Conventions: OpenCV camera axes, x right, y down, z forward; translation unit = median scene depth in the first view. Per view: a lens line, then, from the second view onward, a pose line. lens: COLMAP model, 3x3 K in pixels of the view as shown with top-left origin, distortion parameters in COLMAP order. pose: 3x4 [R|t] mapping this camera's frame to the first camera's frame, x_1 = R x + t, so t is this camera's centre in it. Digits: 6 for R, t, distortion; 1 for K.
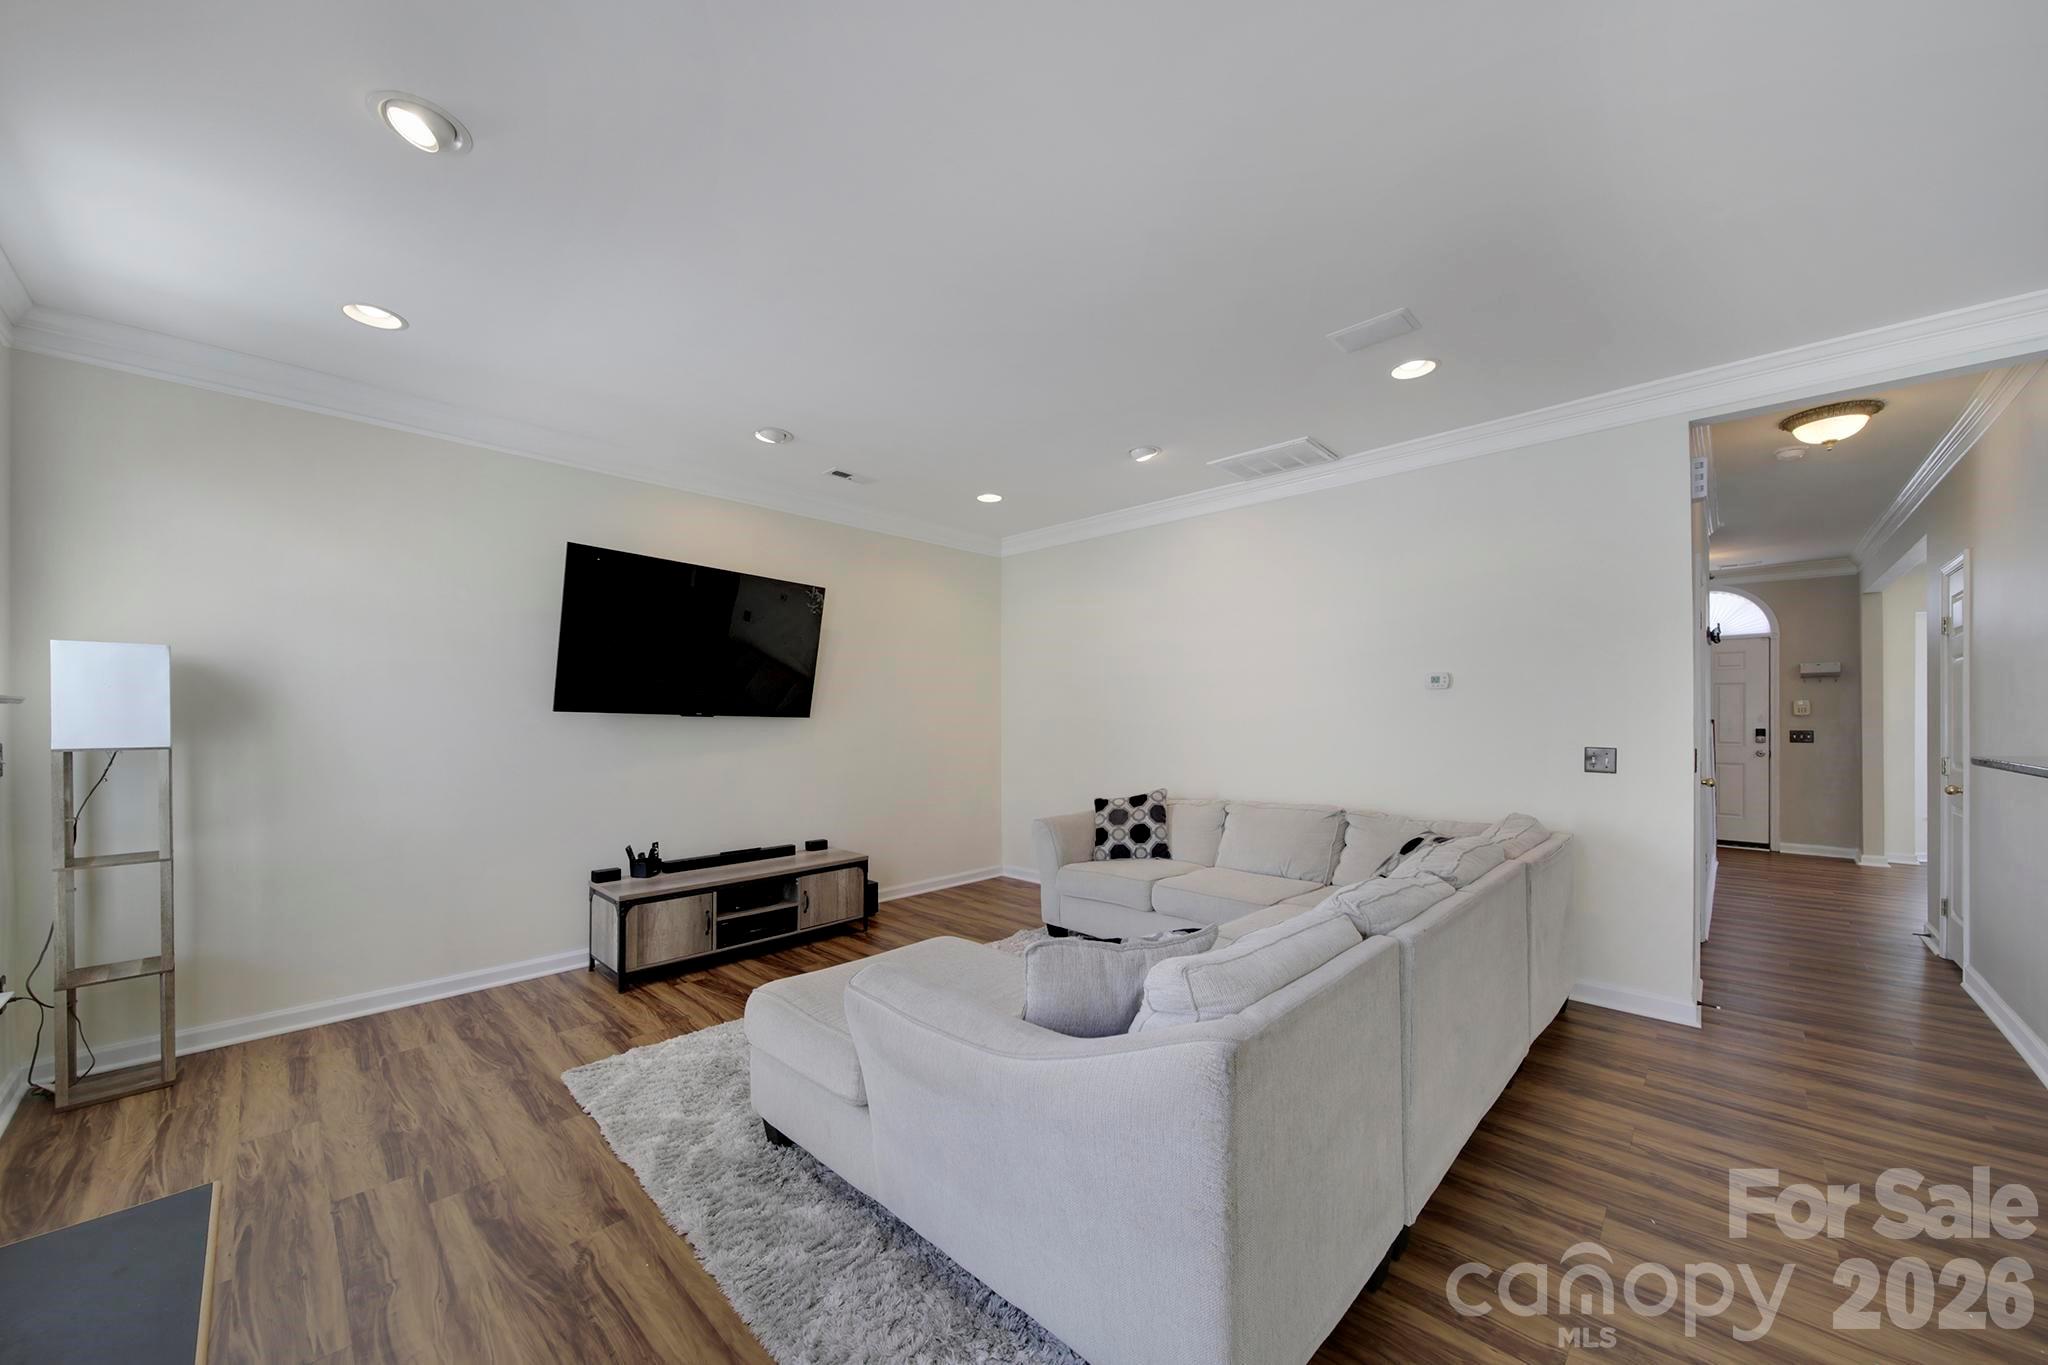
lens RADIAL K [[740.5, 0, 1029.4], [0, 740.5, 717.7], [0, 0, 1]] dist [-0.000601, -0.000777]
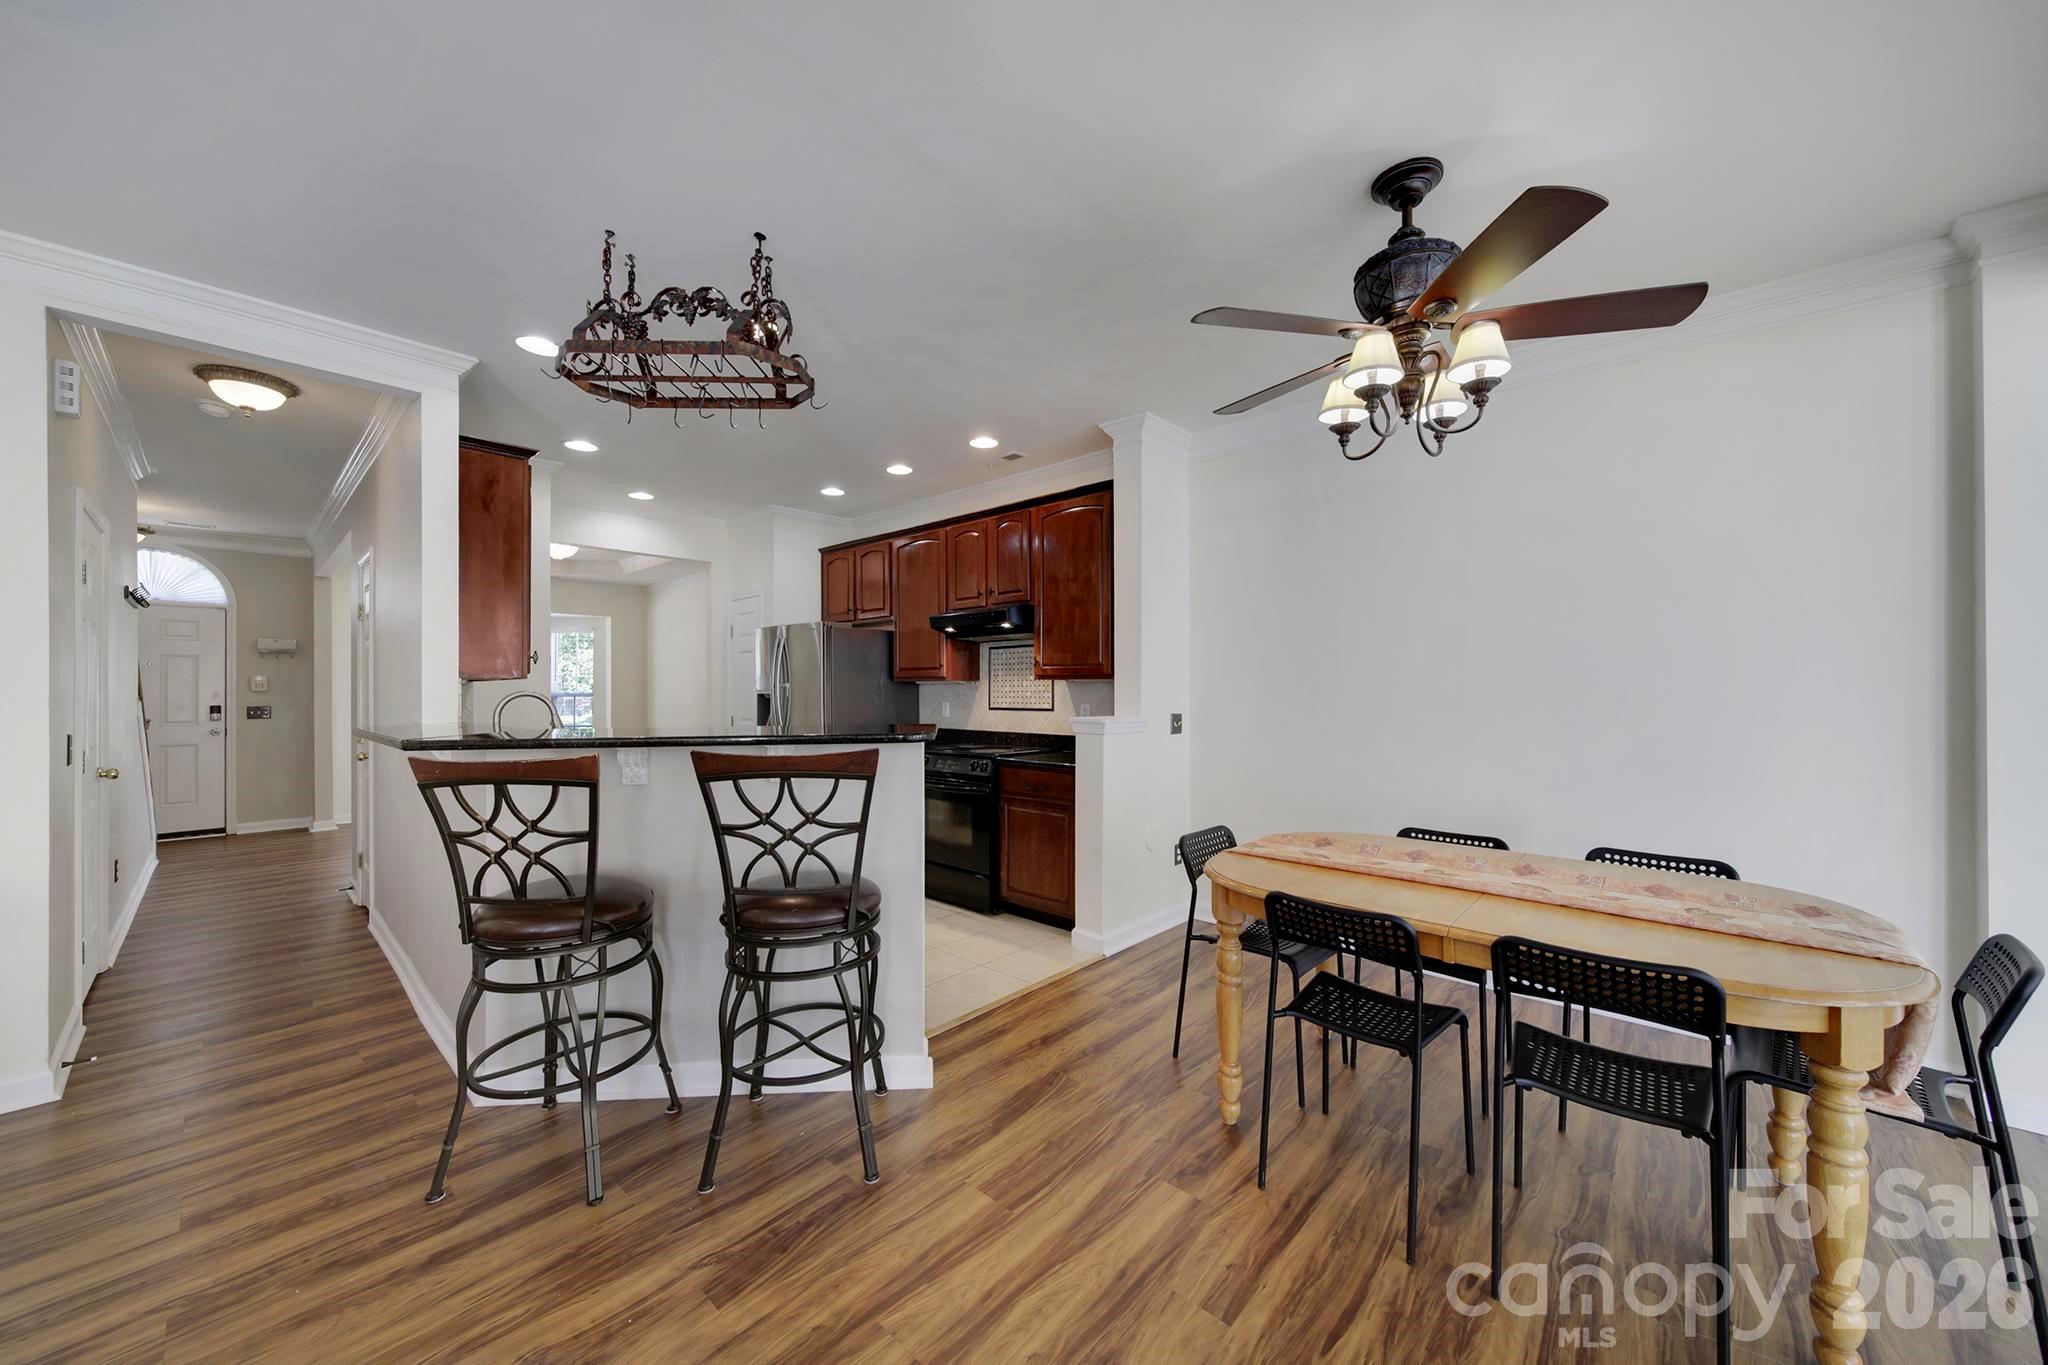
lens RADIAL K [[740.5, 0, 1014.8], [0, 740.5, 682.6], [0, 0, 1]] dist [-0.000601, -0.000777]
pose [[-0.015513, 0.007901, 0.999848, 0.101542], [0.006563, 0.999948, -0.007800, -0.000672], [-0.999858, 0.006441, -0.015564, 0.014063]]
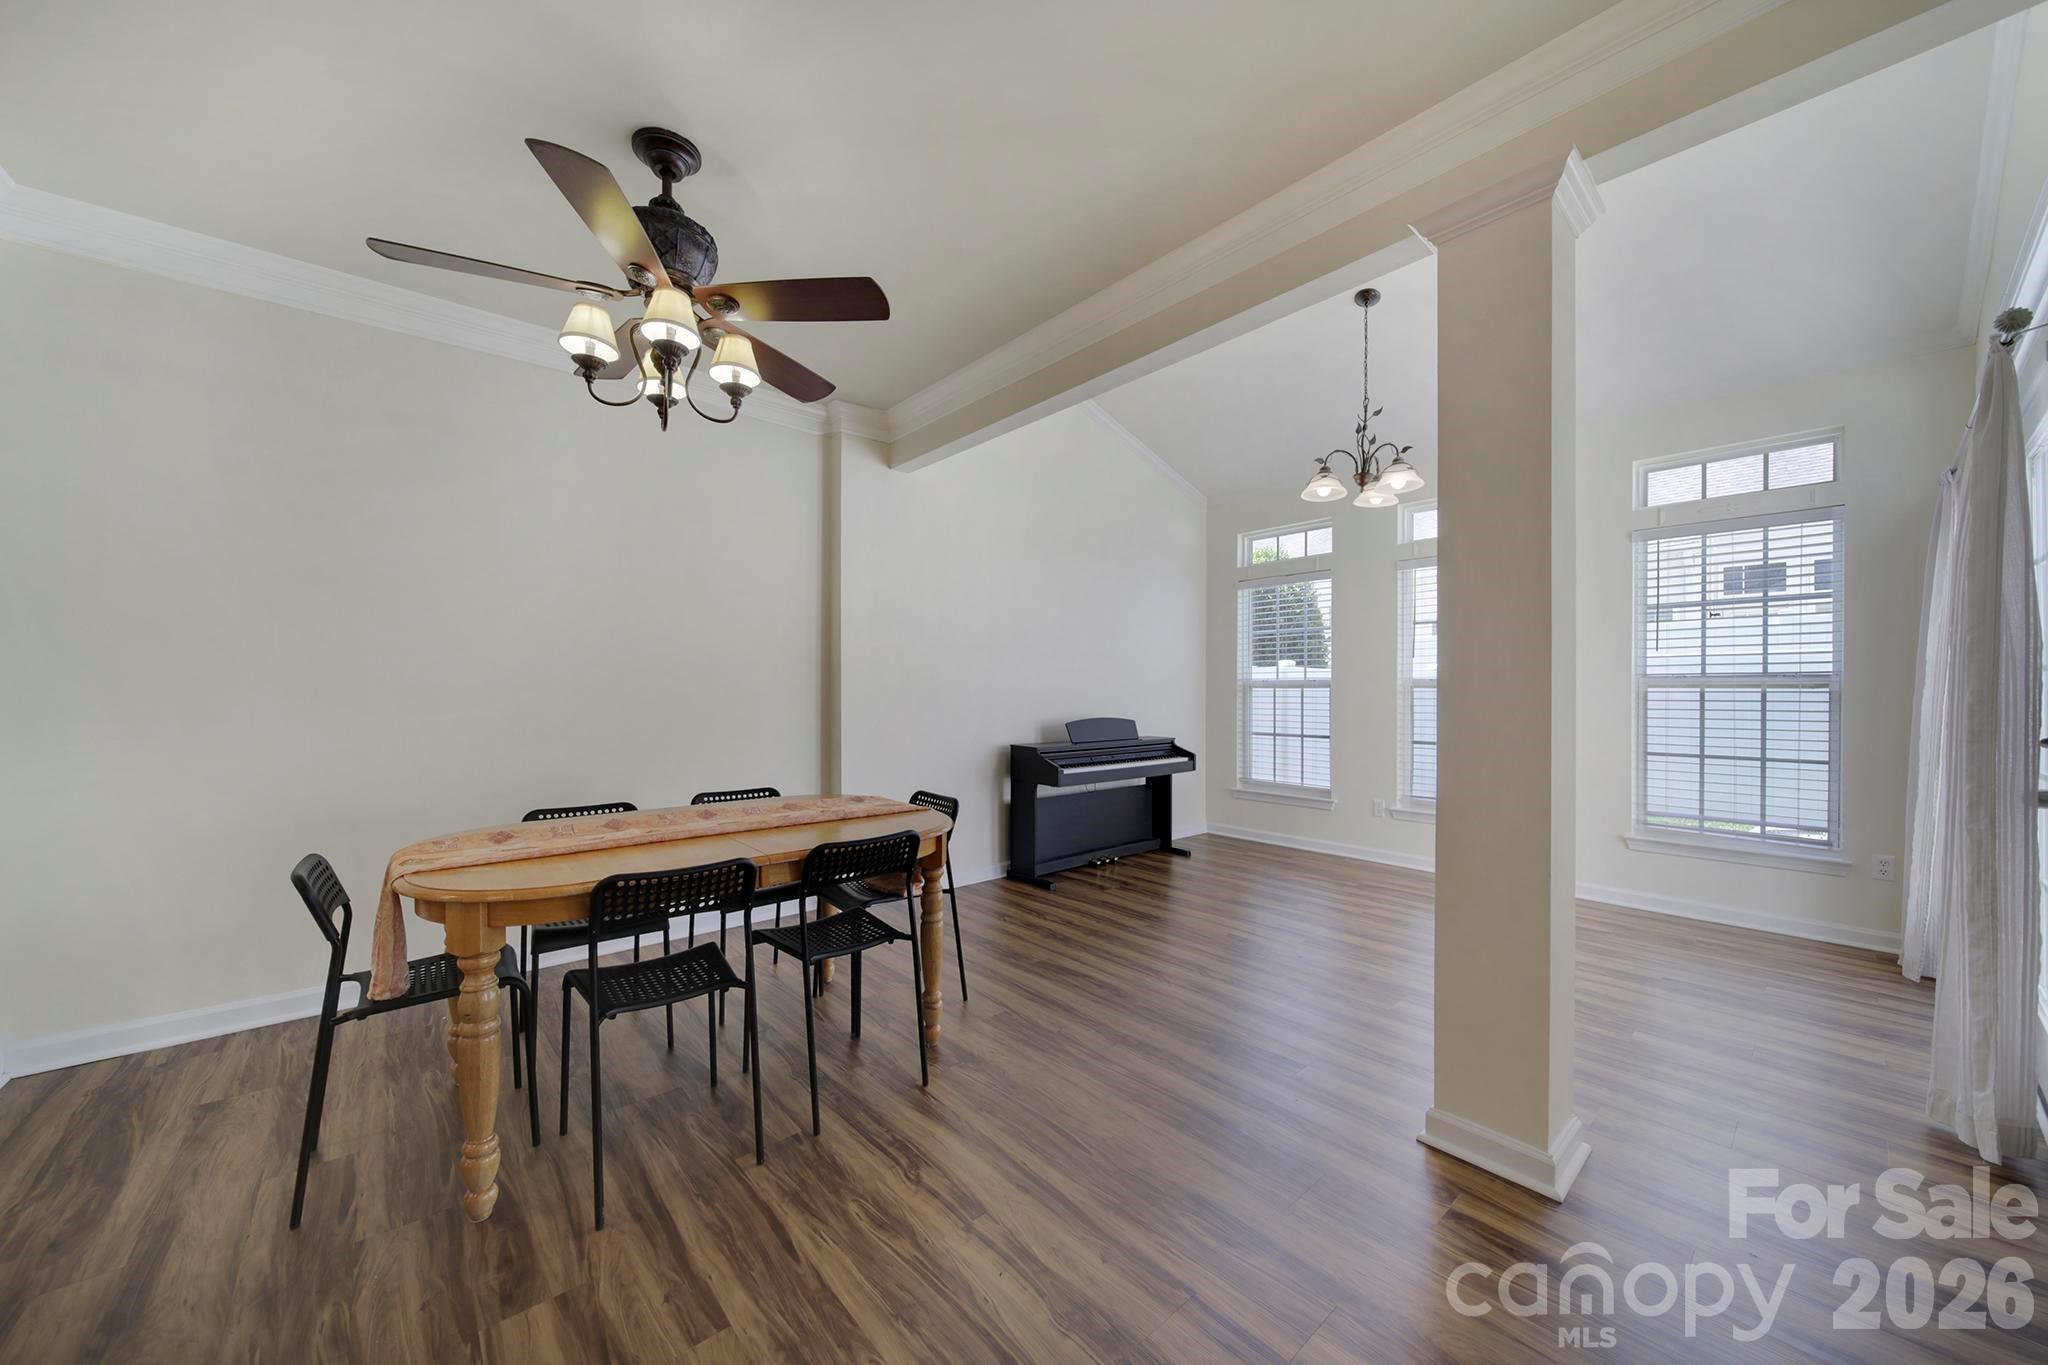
lens RADIAL K [[740.5, 0, 1022.4], [0, 740.5, 691.4], [0, 0, 1]] dist [-0.000601, -0.000777]
pose [[-0.996455, 0.002387, 0.084098, 0.269689], [0.003056, 0.999965, 0.007821, 0.020106], [-0.084076, 0.008050, -0.996427, 0.187578]]
